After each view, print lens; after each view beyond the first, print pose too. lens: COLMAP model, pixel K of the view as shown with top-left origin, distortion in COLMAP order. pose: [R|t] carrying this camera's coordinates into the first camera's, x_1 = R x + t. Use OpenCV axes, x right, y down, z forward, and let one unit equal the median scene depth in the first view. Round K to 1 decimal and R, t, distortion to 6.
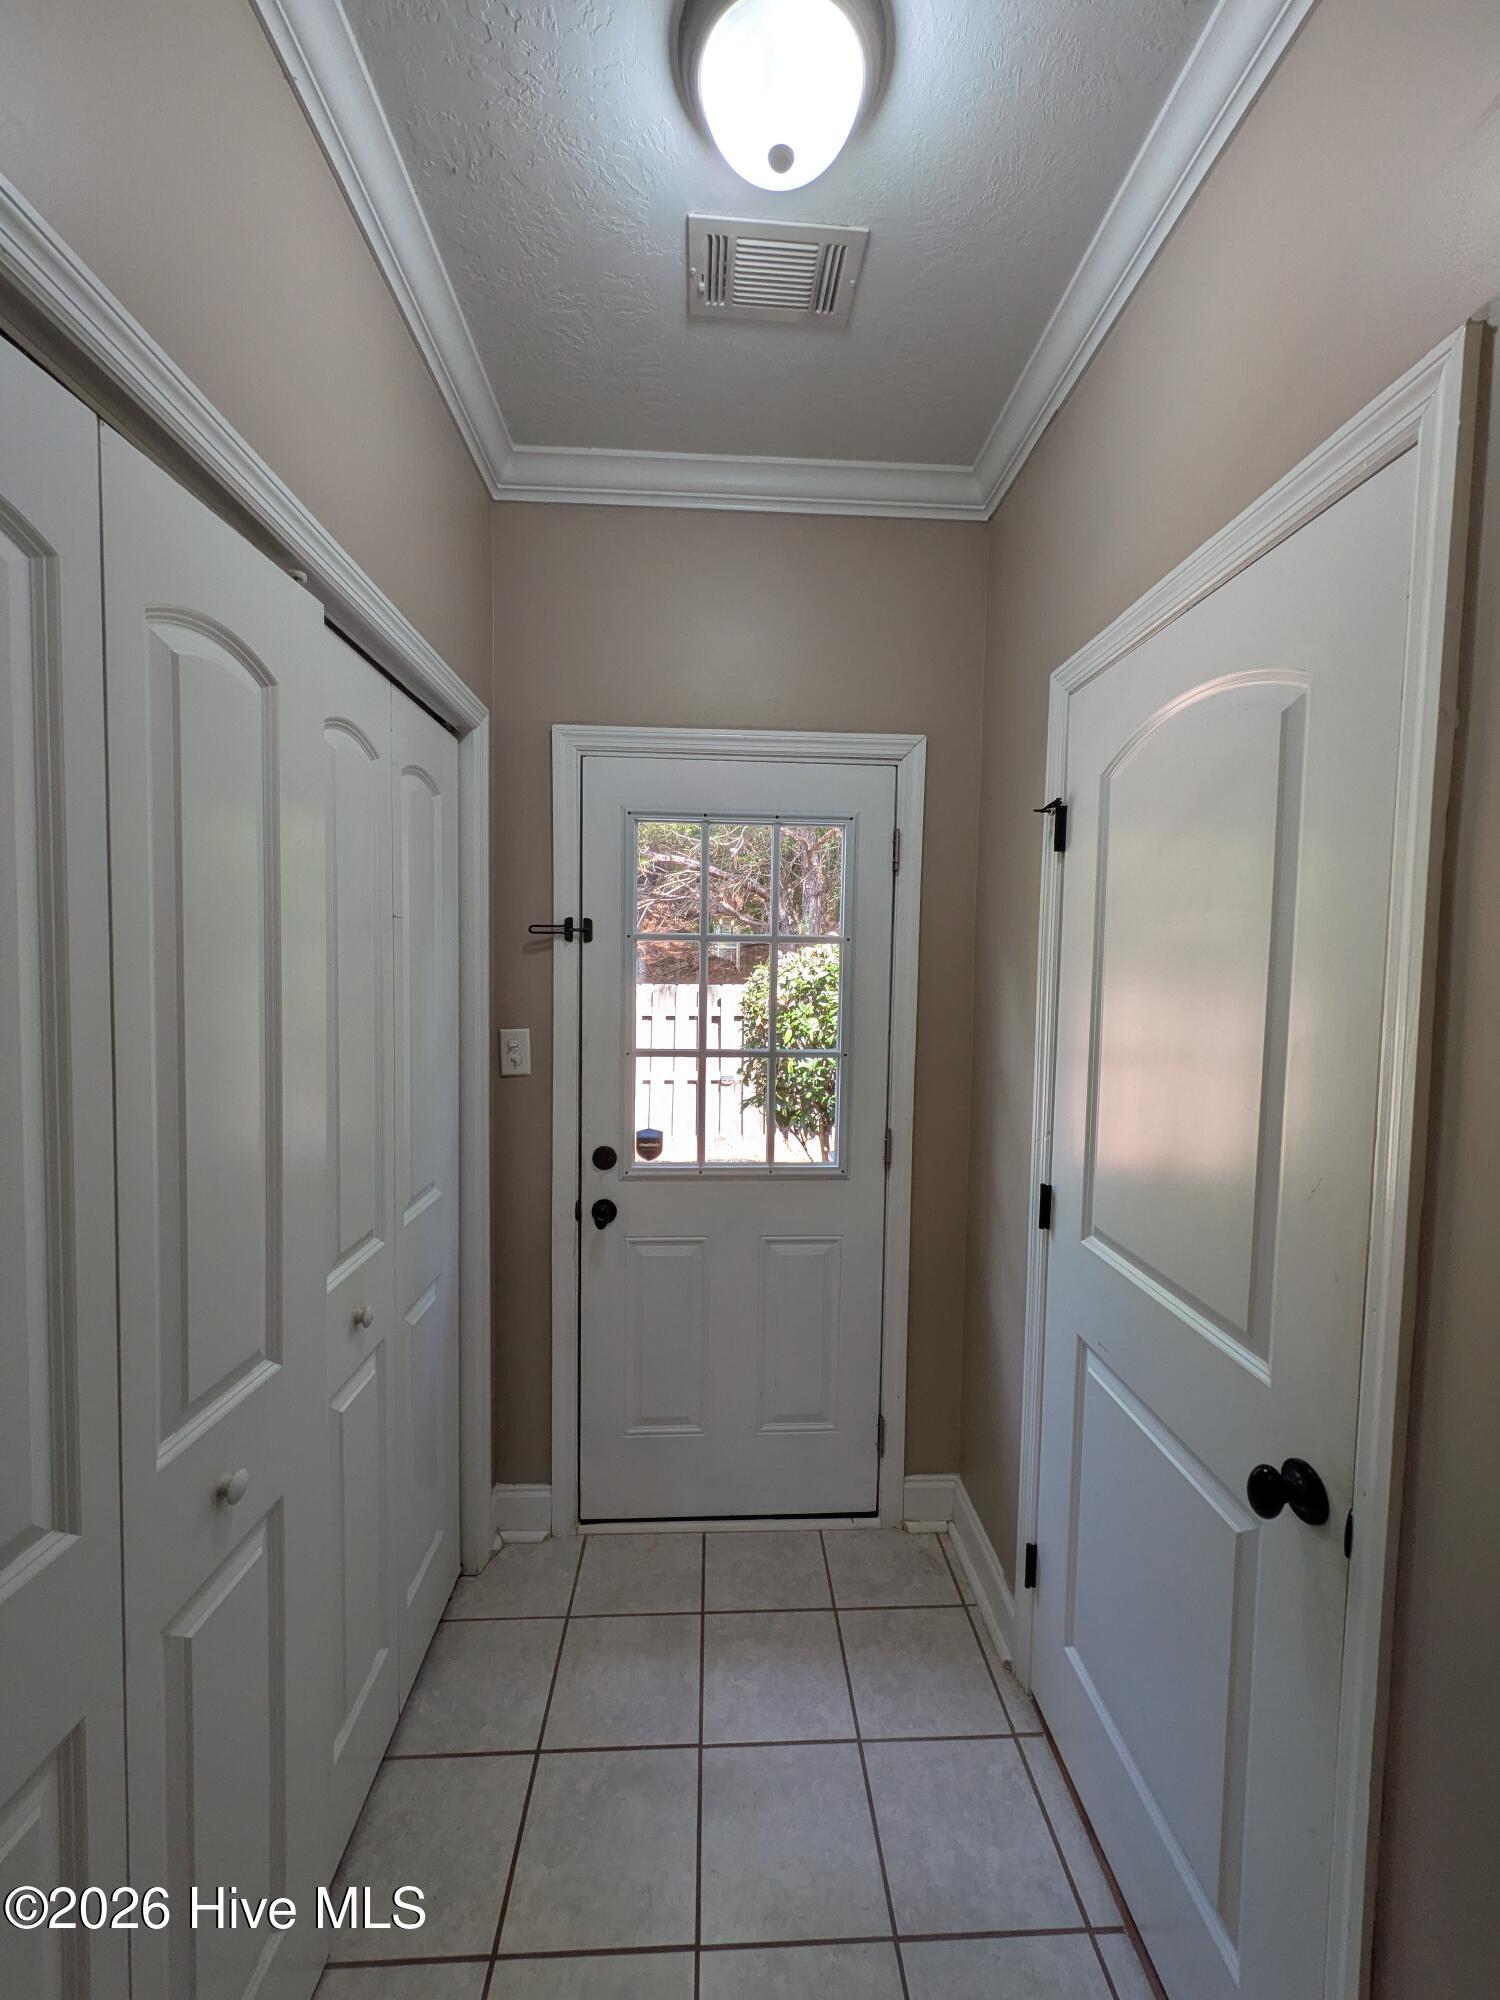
lens RADIAL K [[796.7, 0, 757.5], [0, 796.7, 999.8], [0, 0, 1]] dist [0.003153, 0.000089]
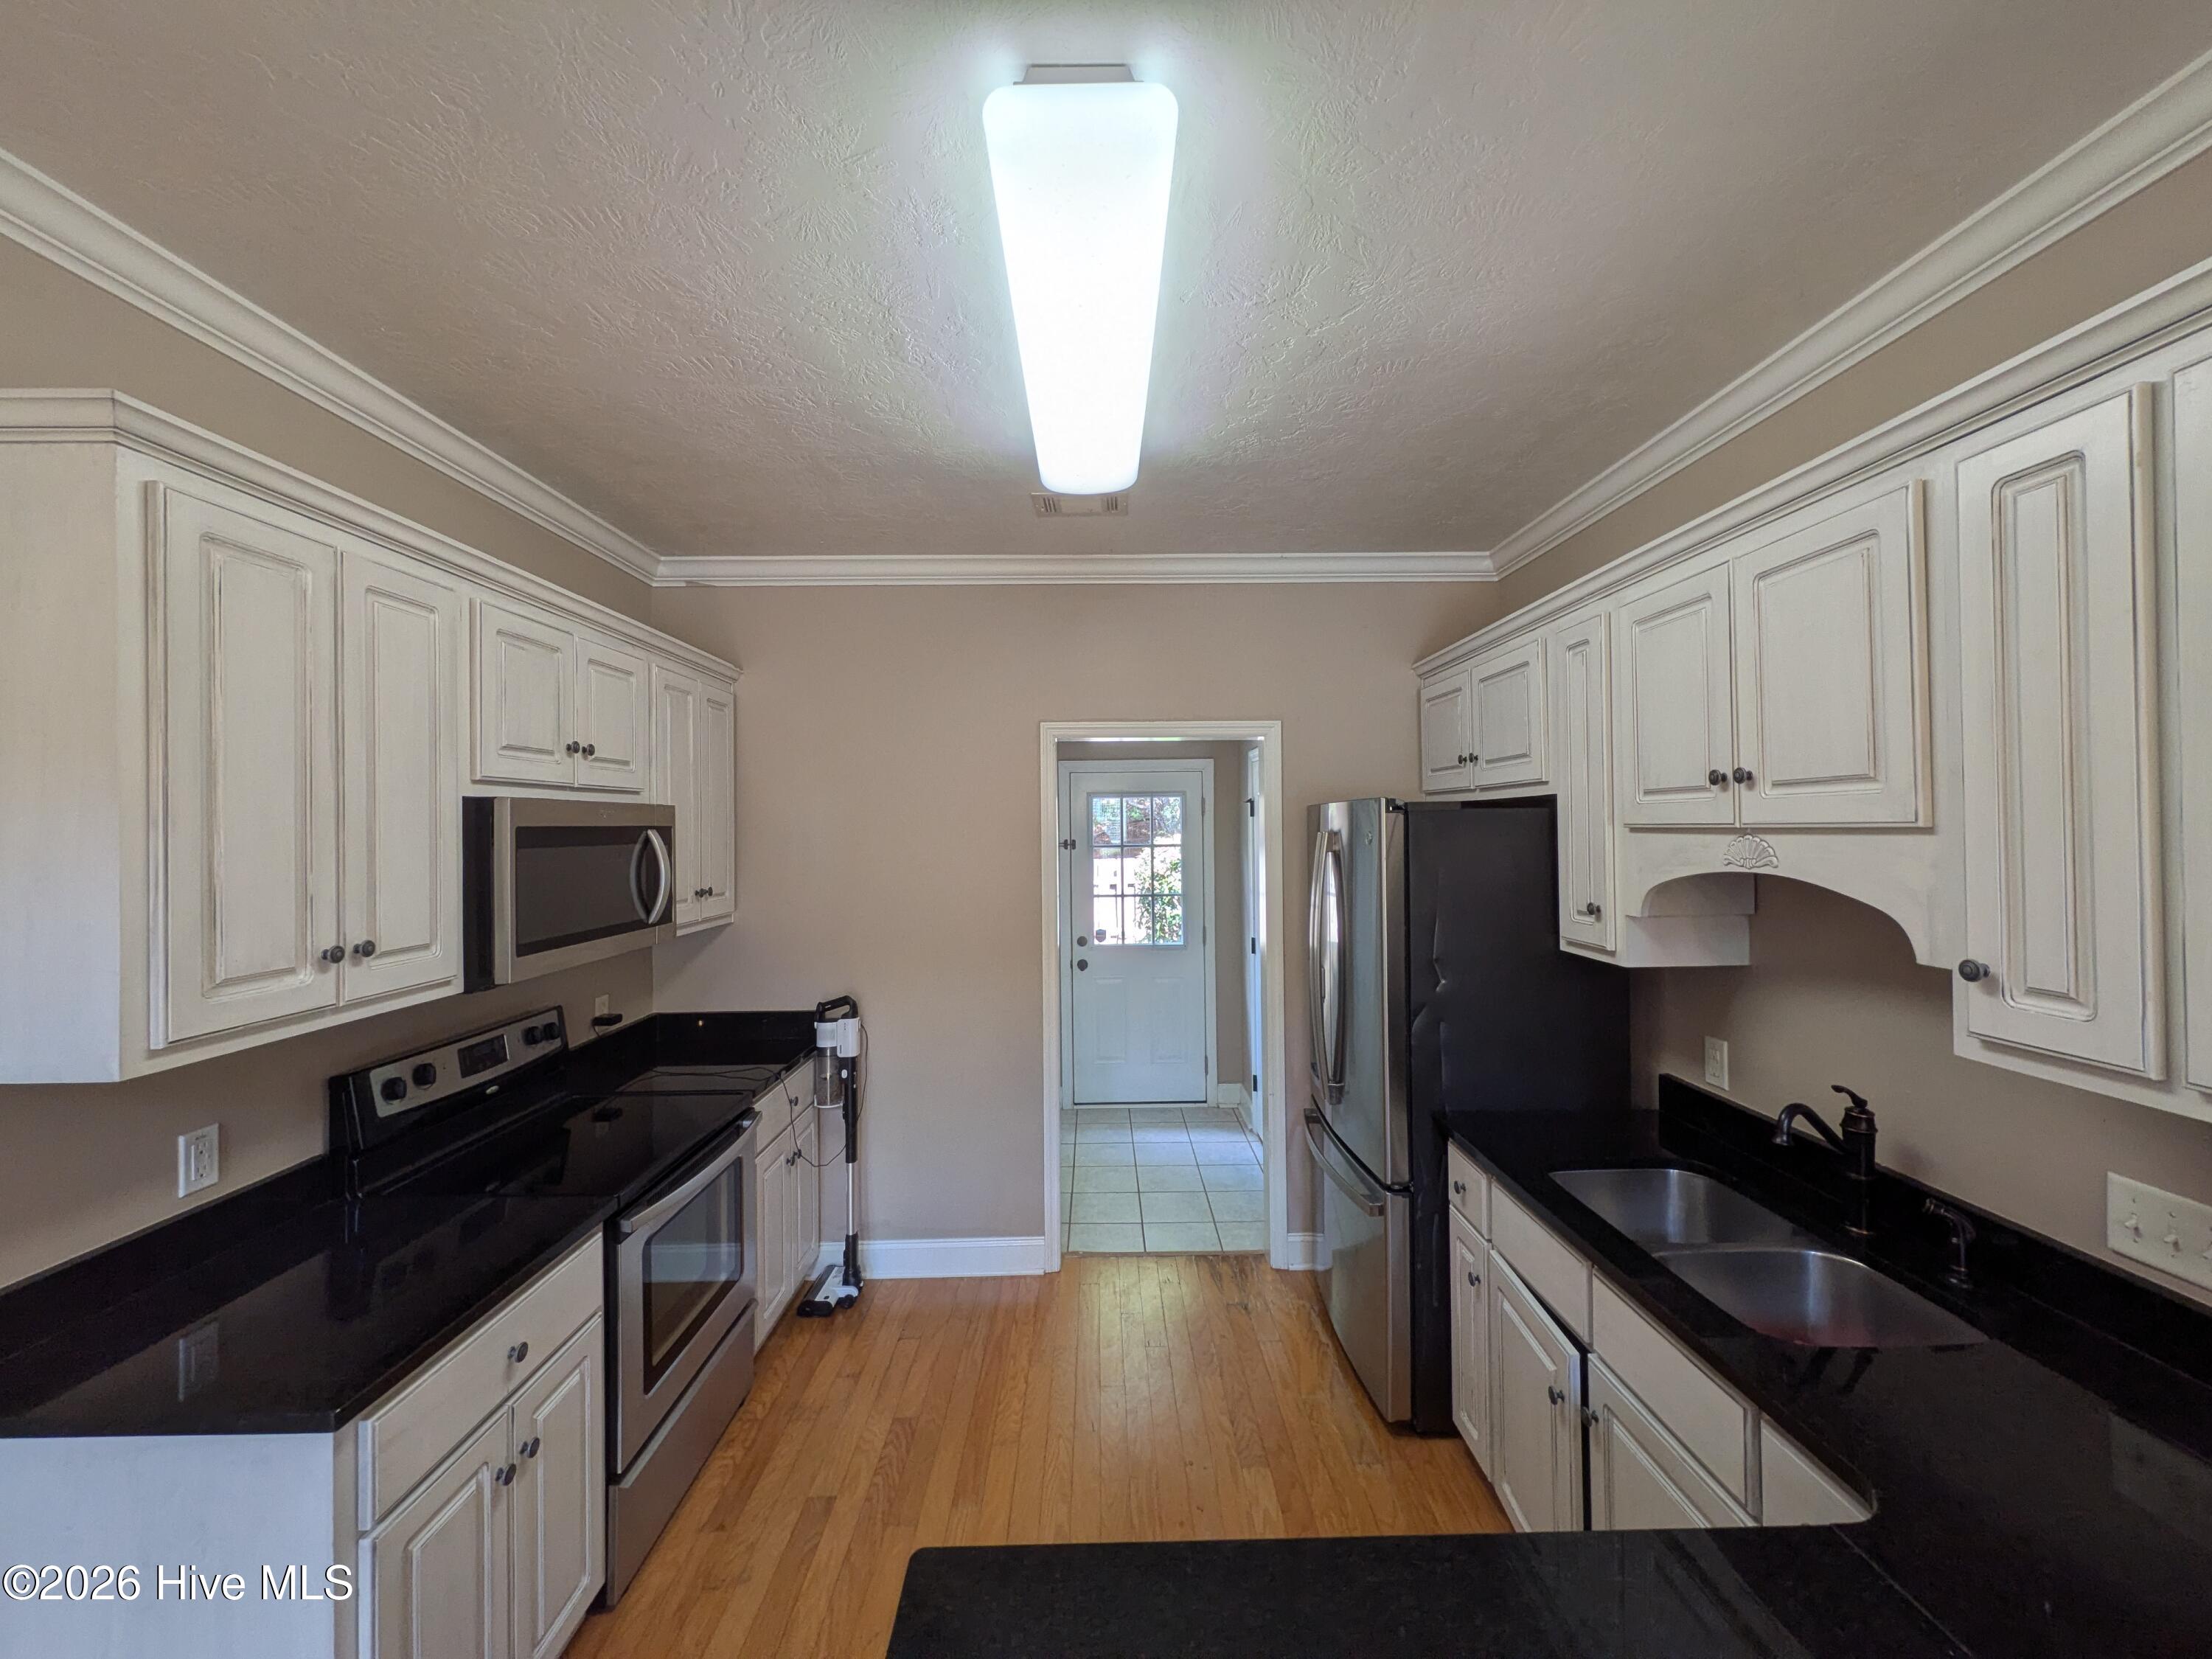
lens RADIAL K [[881.2, 0, 1099.4], [0, 881.2, 820.4], [0, 0, 1]] dist [0.003153, 0.000089]
pose [[0.998711, -0.026509, -0.043281, -0.018564], [0.024080, 0.998156, -0.055724, -0.009291], [0.044678, 0.054610, 0.997508, -1.504471]]
